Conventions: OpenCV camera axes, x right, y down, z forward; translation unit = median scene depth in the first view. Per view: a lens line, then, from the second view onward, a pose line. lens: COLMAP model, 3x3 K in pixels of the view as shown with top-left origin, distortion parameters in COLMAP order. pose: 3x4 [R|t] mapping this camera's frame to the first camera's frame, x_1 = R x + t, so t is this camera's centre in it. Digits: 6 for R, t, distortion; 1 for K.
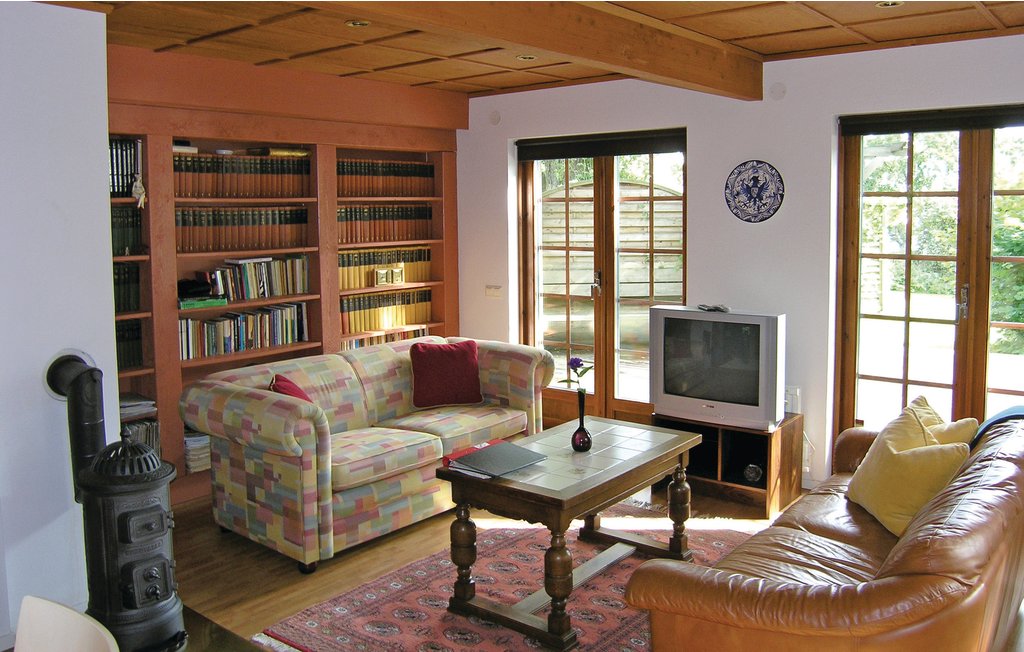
lens RADIAL K [[855.6, 0, 511.5], [0, 855.6, 273.6], [0, 0, 1]] dist [-0.118502, 0.065416]
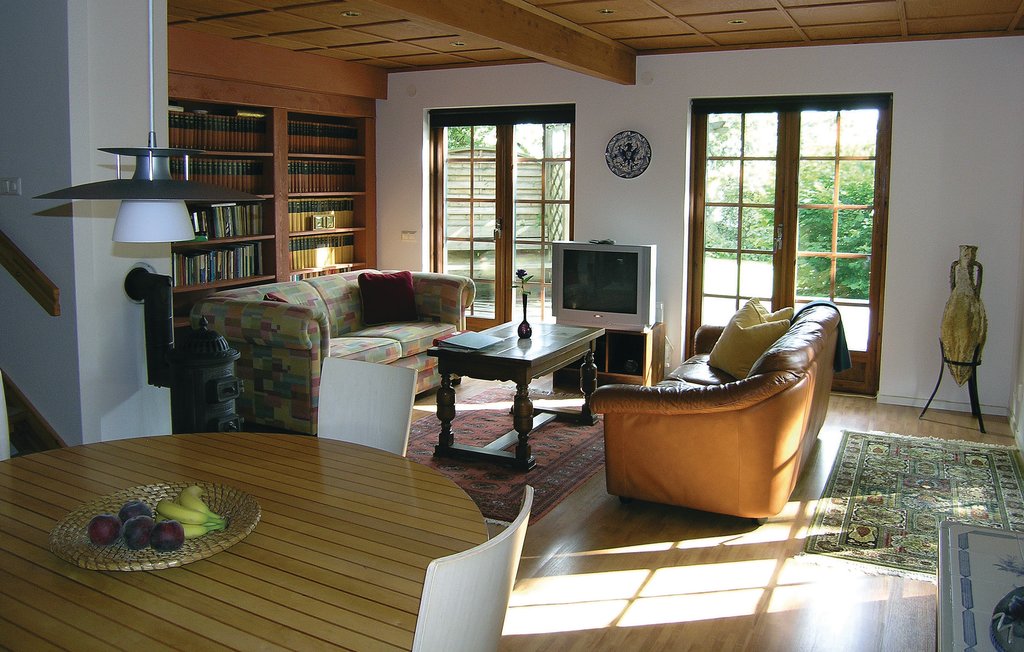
lens RADIAL K [[855.6, 0, 511.5], [0, 855.6, 273.6], [0, 0, 1]] dist [-0.118502, 0.065416]
pose [[0.976575, -0.006204, 0.215086, -0.168241], [-0.000496, 0.999517, 0.031078, 0.044467], [-0.215175, -0.030457, 0.976100, -0.242446]]
